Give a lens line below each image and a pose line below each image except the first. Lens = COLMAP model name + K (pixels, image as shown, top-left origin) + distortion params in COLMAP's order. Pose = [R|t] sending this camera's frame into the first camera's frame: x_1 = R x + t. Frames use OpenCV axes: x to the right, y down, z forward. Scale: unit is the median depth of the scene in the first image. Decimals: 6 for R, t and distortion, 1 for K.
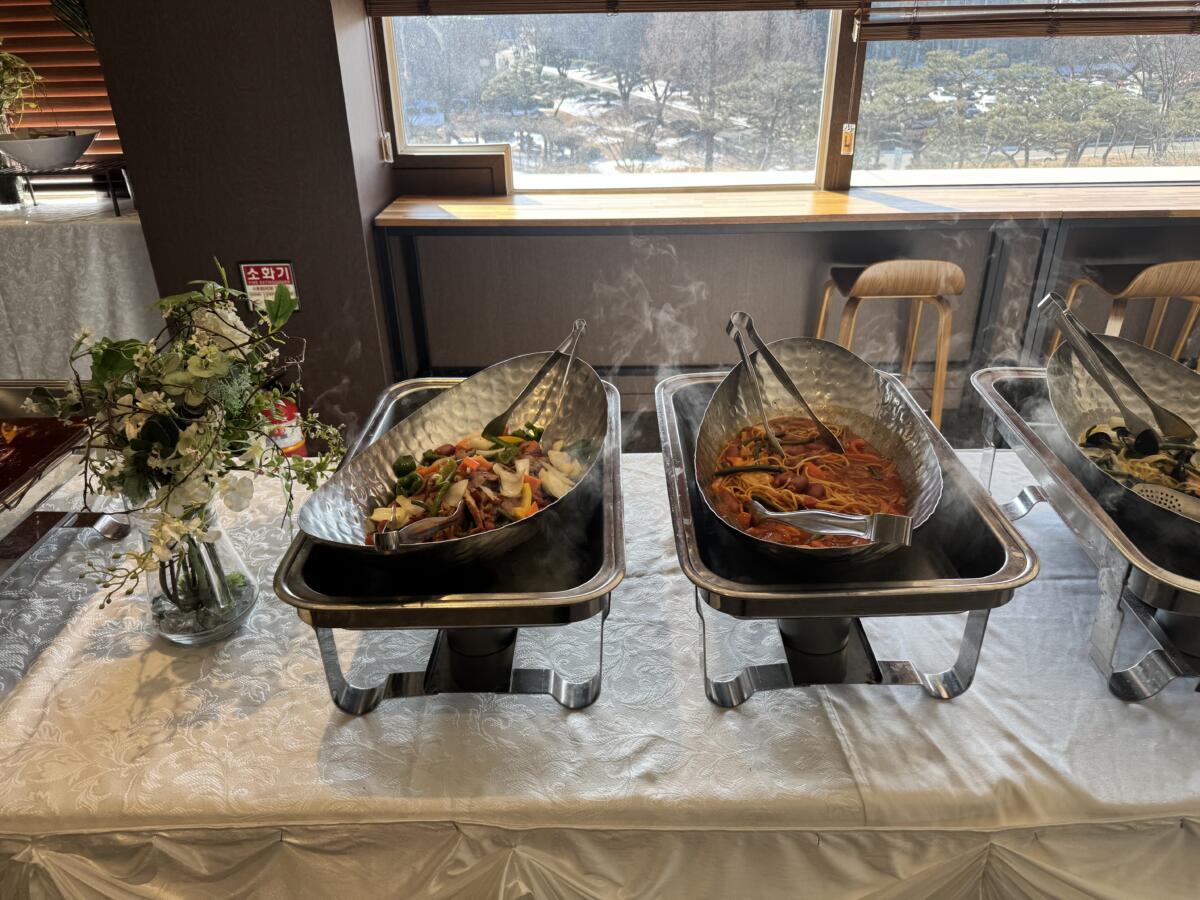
lens RADIAL K [[843.3, 0, 602.4], [0, 843.3, 447.1], [0, 0, 1]] dist [0.011493, -0.012468]
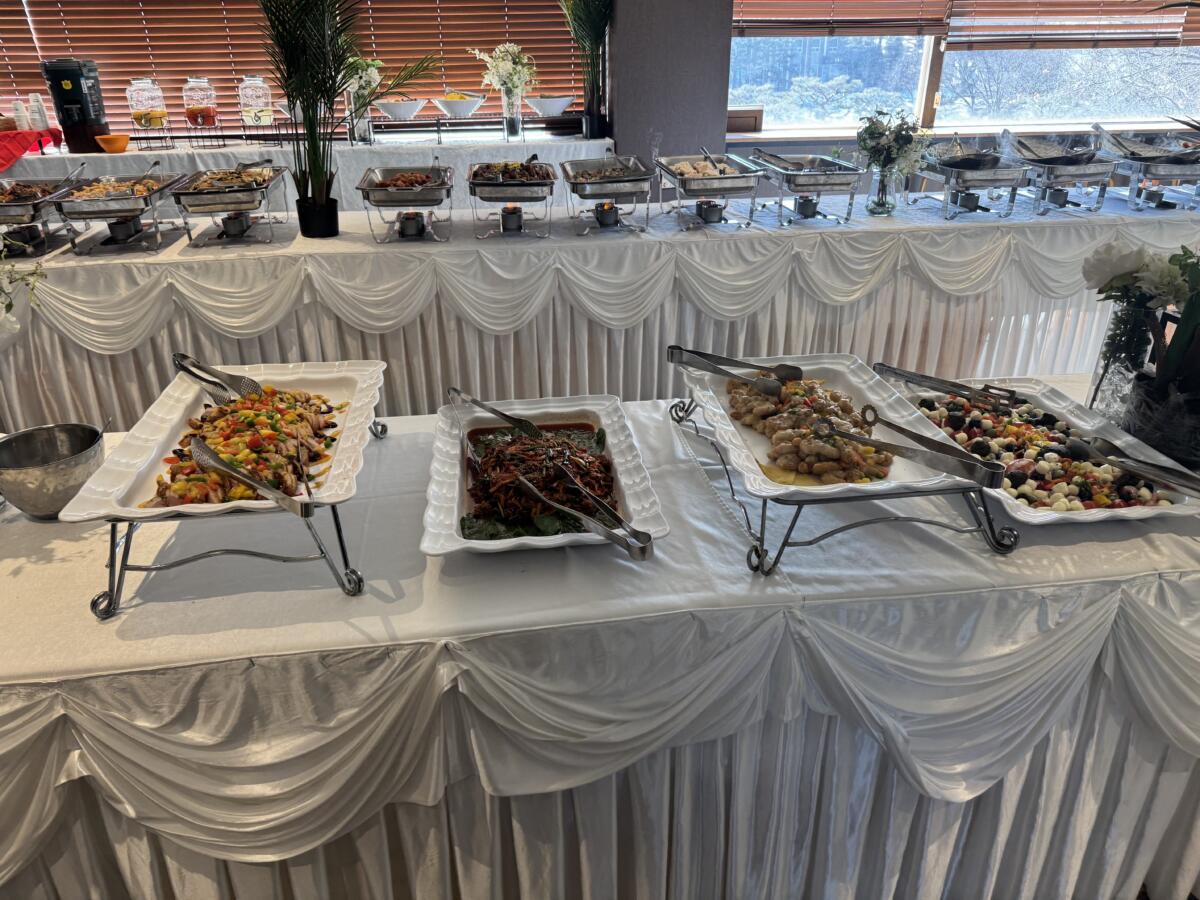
lens RADIAL K [[858.9, 0, 600.2], [0, 858.9, 454.0], [0, 0, 1]] dist [0.010900, -0.008031]
pose [[0.987139, -0.062195, 0.147270, -0.063407], [0.066334, 0.997524, -0.023361, 0.034486], [-0.145453, 0.032830, 0.988820, -0.064423]]
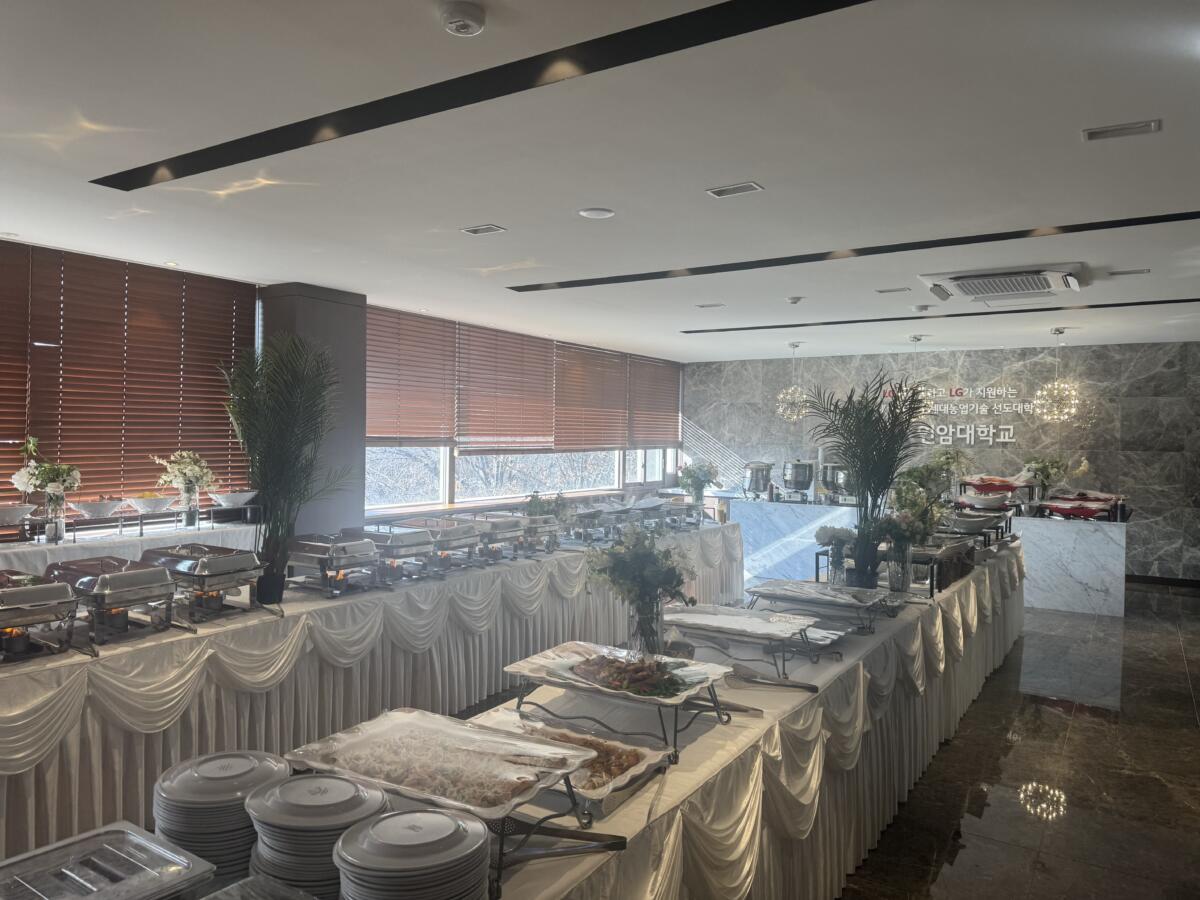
lens RADIAL K [[847.2, 0, 595.5], [0, 847.2, 443.8], [0, 0, 1]] dist [0.082158, -0.106361]
pose [[0.524957, 0.015088, 0.850995, -0.149195], [0.375314, 0.893282, -0.247359, 0.031347], [-0.763910, 0.449244, 0.463272, -0.060547]]
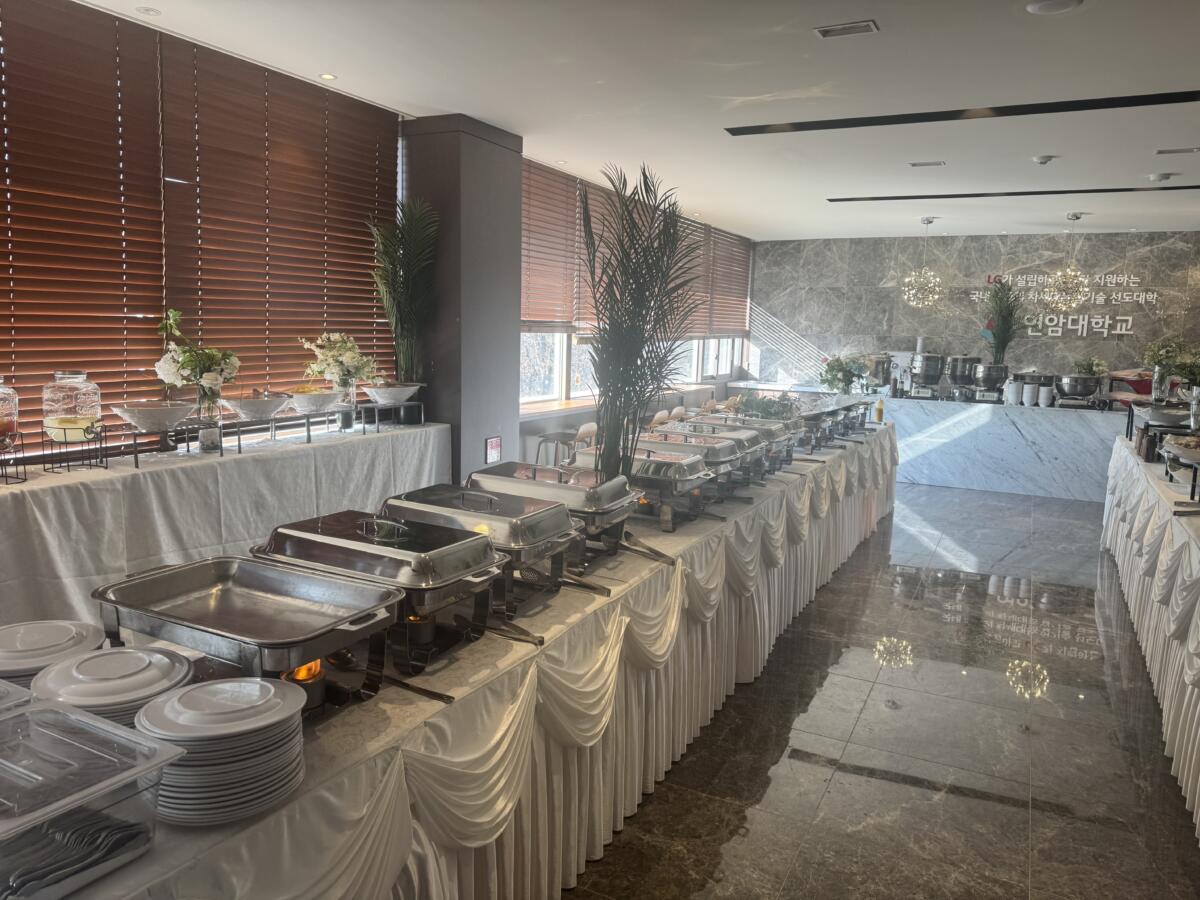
lens RADIAL K [[850.1, 0, 594.8], [0, 850.1, 454.8], [0, 0, 1]] dist [0.020187, -0.024322]
pose [[0.444998, -0.106796, 0.889141, -0.148596], [0.384808, 0.919332, -0.082167, 0.005711], [-0.808640, 0.378713, 0.450197, -0.007732]]
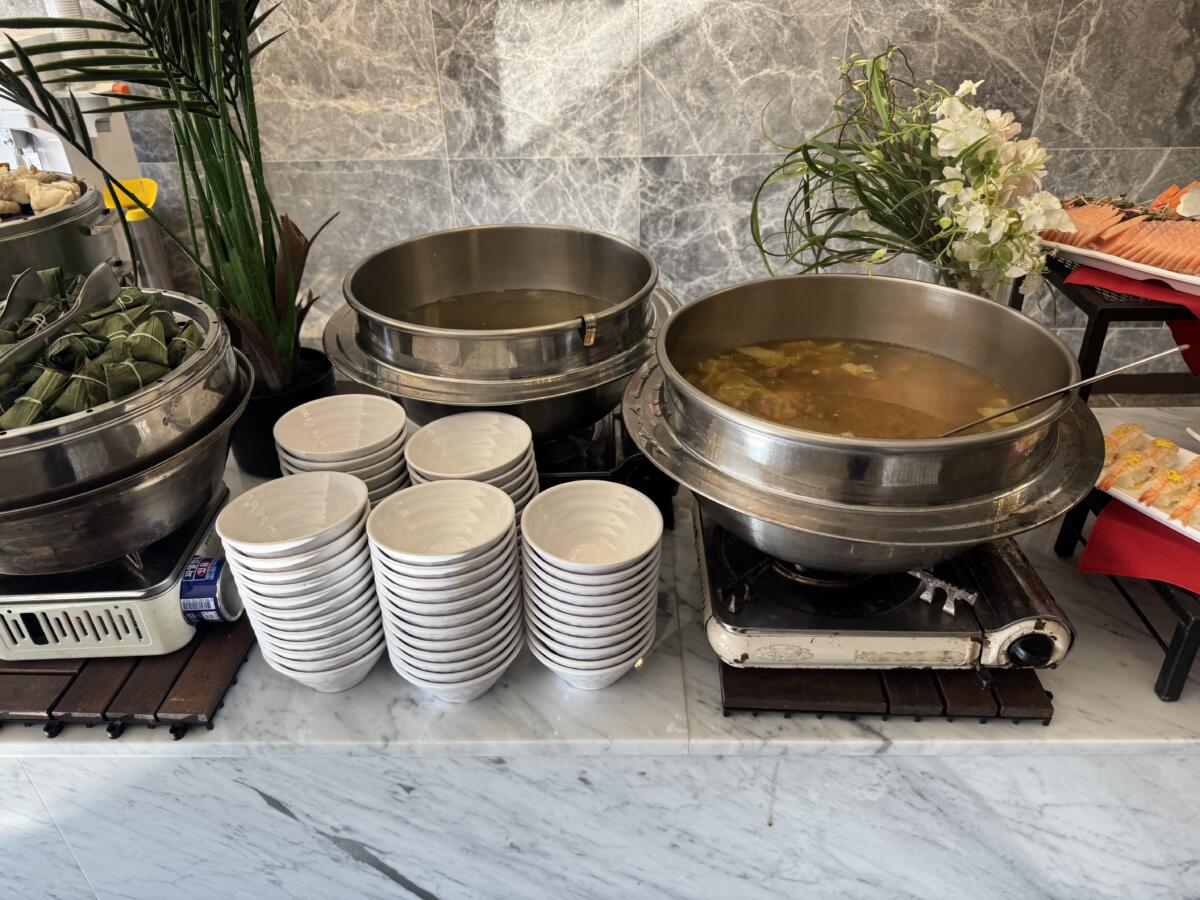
lens RADIAL K [[862.6, 0, 596.0], [0, 862.6, 443.4], [0, 0, 1]] dist [0.006169, -0.006354]
pose [[0.019834, -0.504162, 0.863381, 0.076920], [0.480433, 0.762123, 0.433997, 0.005695], [-0.876807, 0.406189, 0.257332, -0.015652]]
